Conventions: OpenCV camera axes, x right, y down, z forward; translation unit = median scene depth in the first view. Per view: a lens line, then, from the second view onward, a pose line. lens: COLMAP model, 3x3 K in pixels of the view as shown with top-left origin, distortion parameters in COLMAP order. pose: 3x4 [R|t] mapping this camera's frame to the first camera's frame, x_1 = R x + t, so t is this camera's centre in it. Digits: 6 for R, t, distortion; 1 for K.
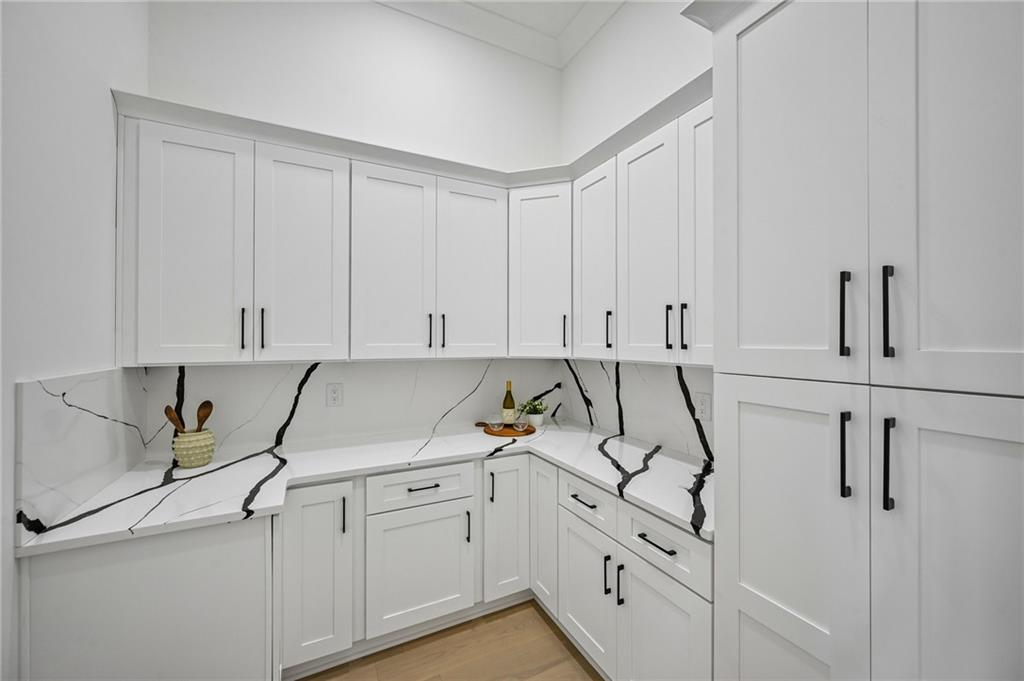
lens RADIAL K [[398.0, 0, 512.9], [0, 398.0, 337.2], [0, 0, 1]] dist [0.001002, -0.000079]
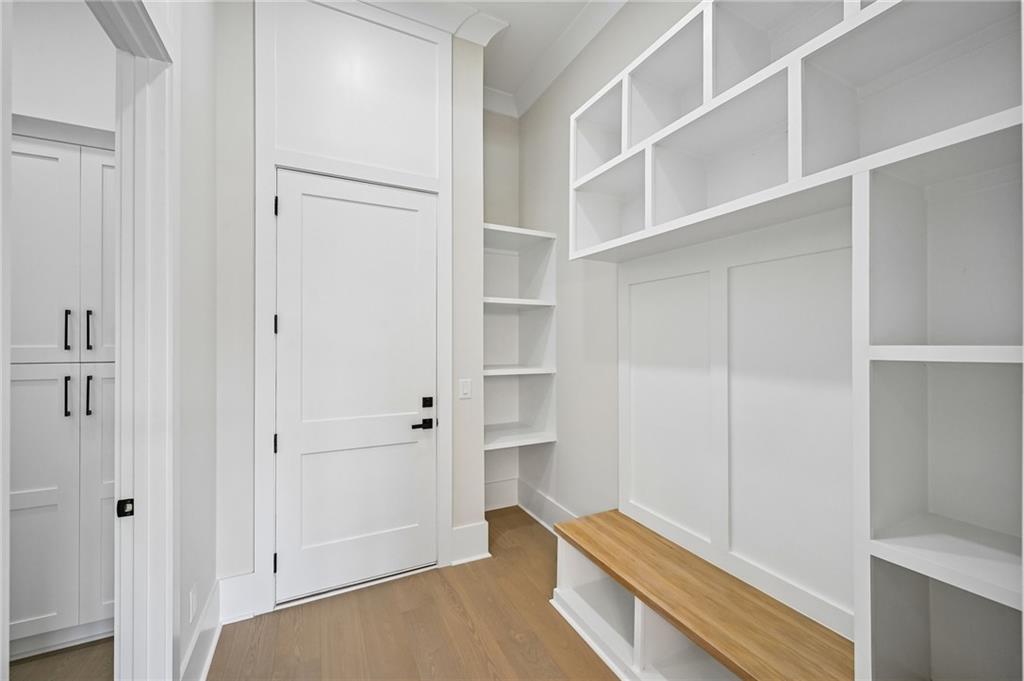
lens RADIAL K [[398.0, 0, 511.4], [0, 398.0, 337.9], [0, 0, 1]] dist [0.001002, -0.000079]
pose [[0.015904, 0.003805, 0.999866, -1.297512], [-0.002050, 0.999991, -0.003773, -0.014362], [-0.999871, -0.001990, 0.015912, -1.450334]]
